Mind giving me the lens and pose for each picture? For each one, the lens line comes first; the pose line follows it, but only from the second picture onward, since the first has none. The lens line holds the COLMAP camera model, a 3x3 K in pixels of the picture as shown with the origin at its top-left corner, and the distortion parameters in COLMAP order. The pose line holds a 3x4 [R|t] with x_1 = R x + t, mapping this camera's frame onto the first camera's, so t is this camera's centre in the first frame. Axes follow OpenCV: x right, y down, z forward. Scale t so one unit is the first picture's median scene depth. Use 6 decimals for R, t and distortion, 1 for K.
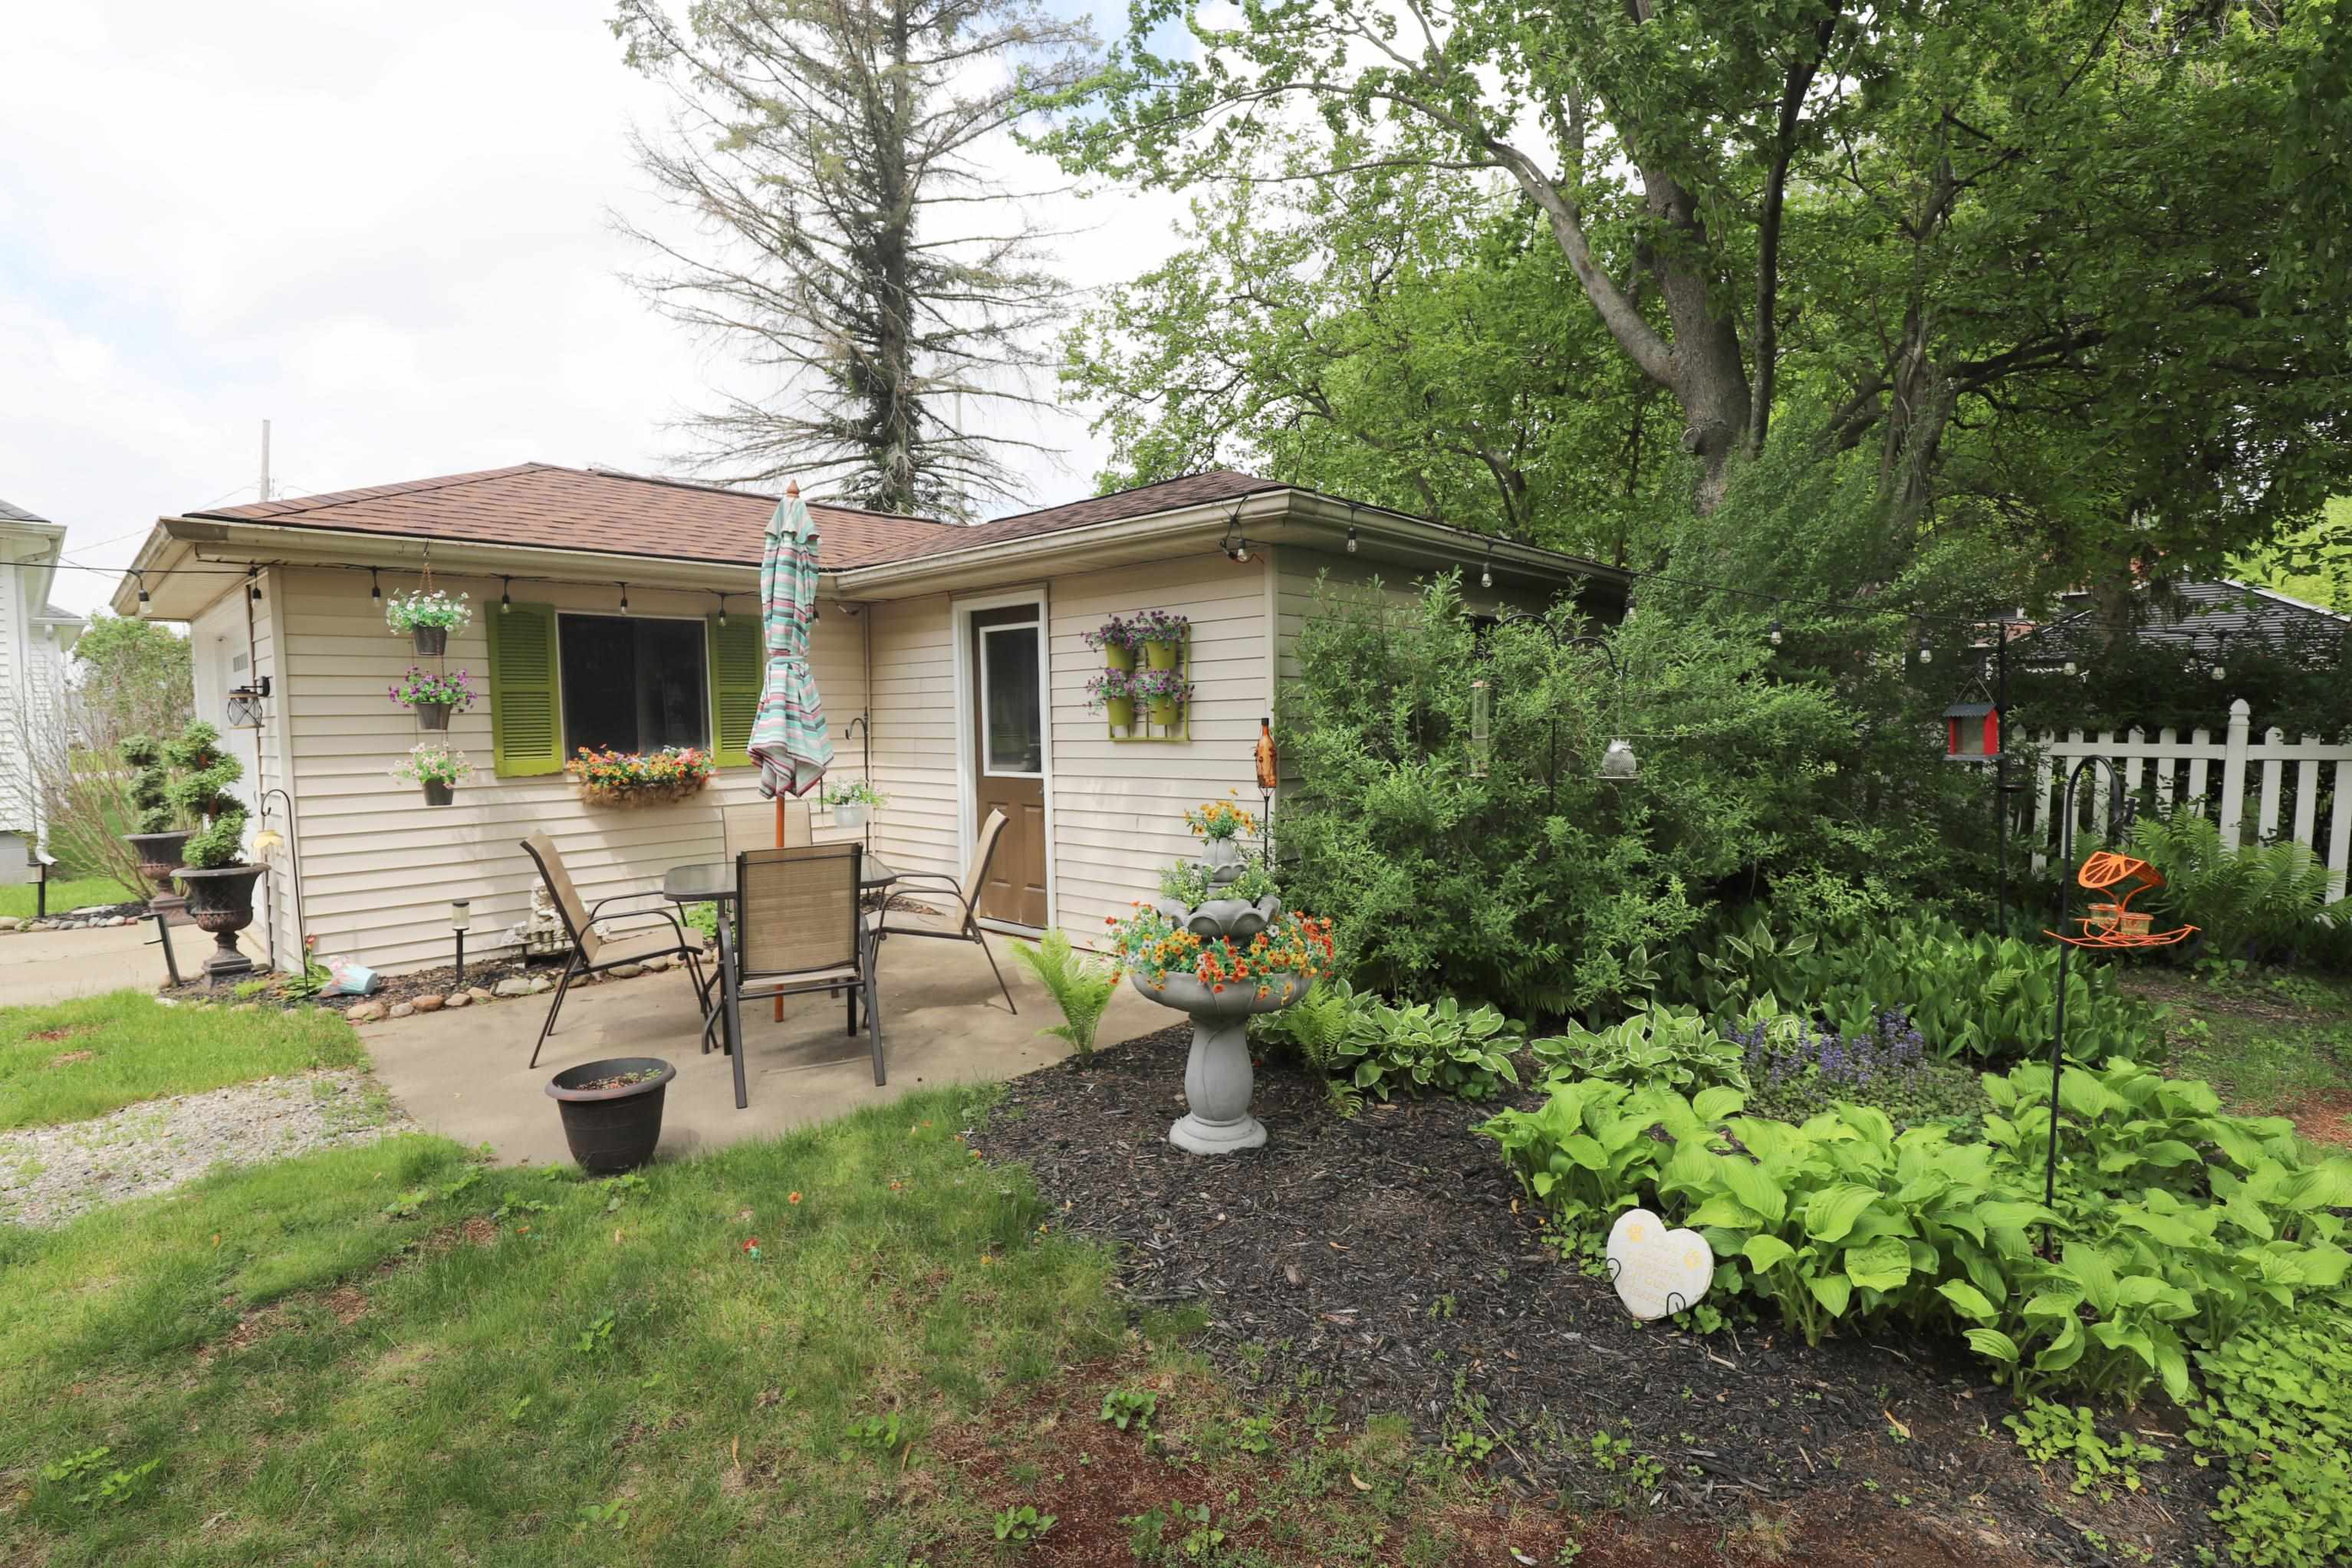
lens RADIAL K [[1049.8, 0, 1176.0], [0, 1049.8, 784.0], [0, 0, 1]] dist [-0.026241, 0.000187]
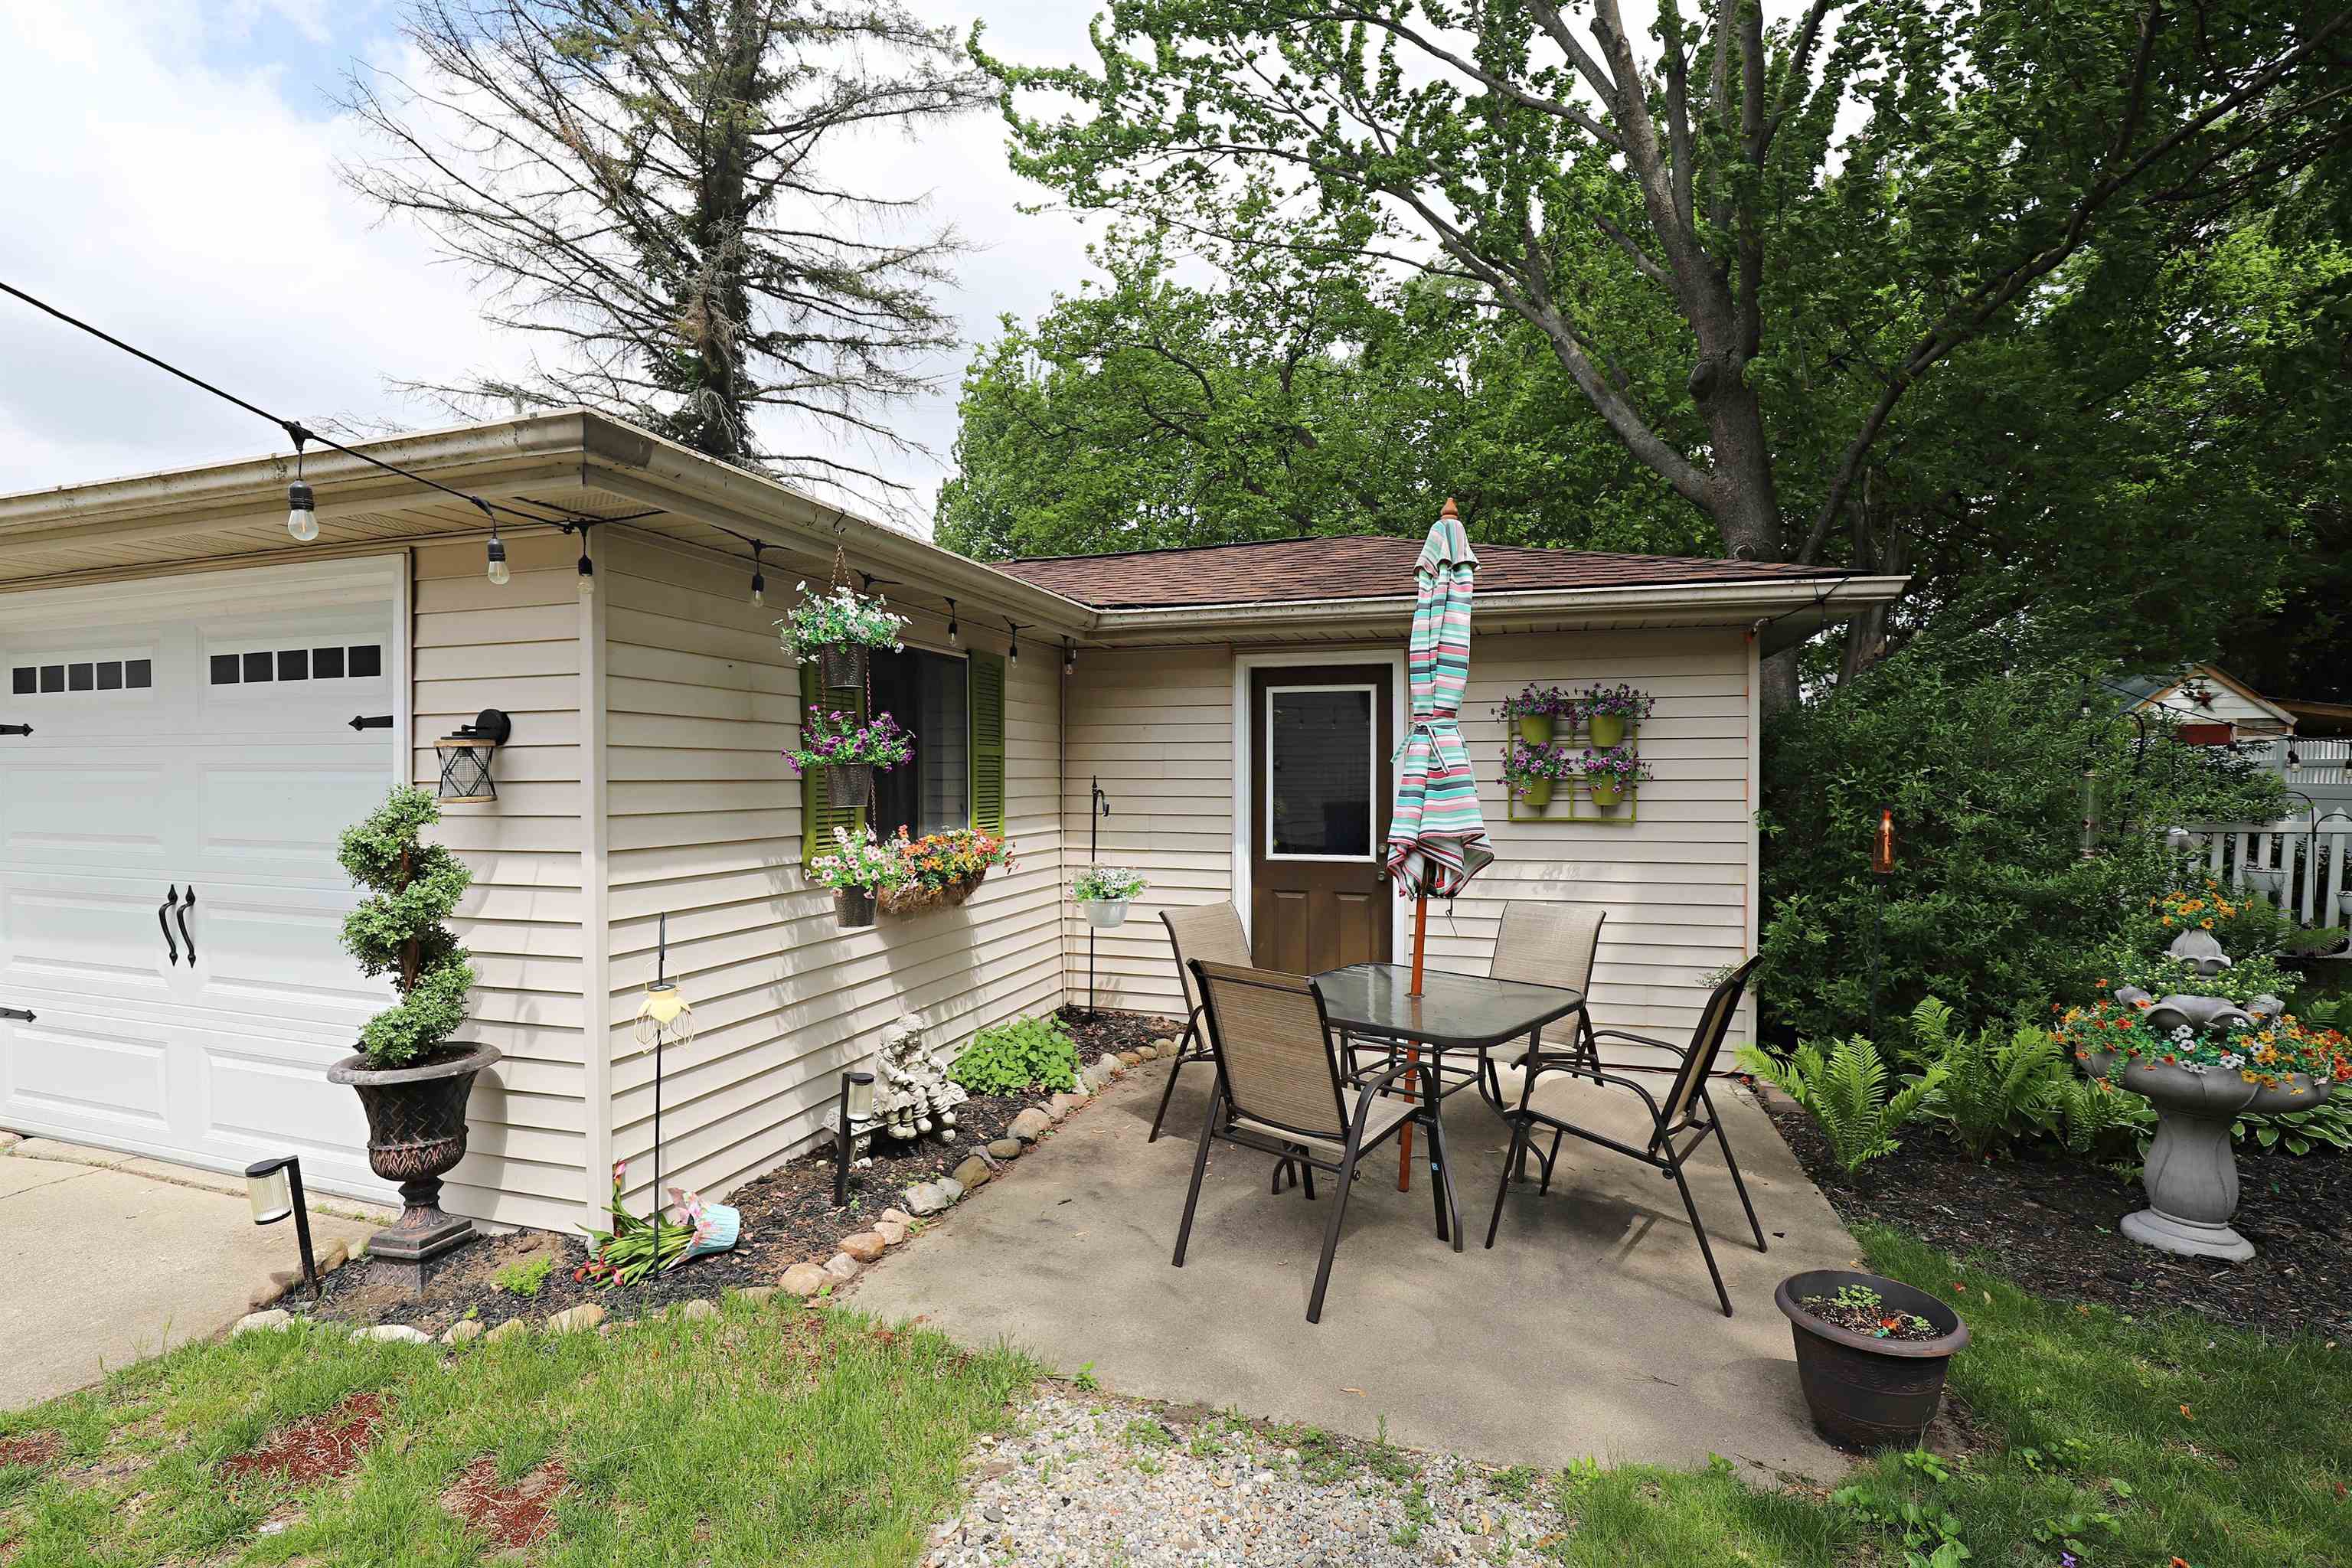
lens RADIAL K [[1049.9, 0, 1176.0], [0, 1049.9, 784.0], [0, 0, 1]] dist [-0.026241, 0.000187]
pose [[0.914411, 0.010309, 0.404655, -0.601884], [0.015126, 0.998107, -0.059611, -0.020001], [-0.404503, 0.060630, 0.912525, 0.247967]]
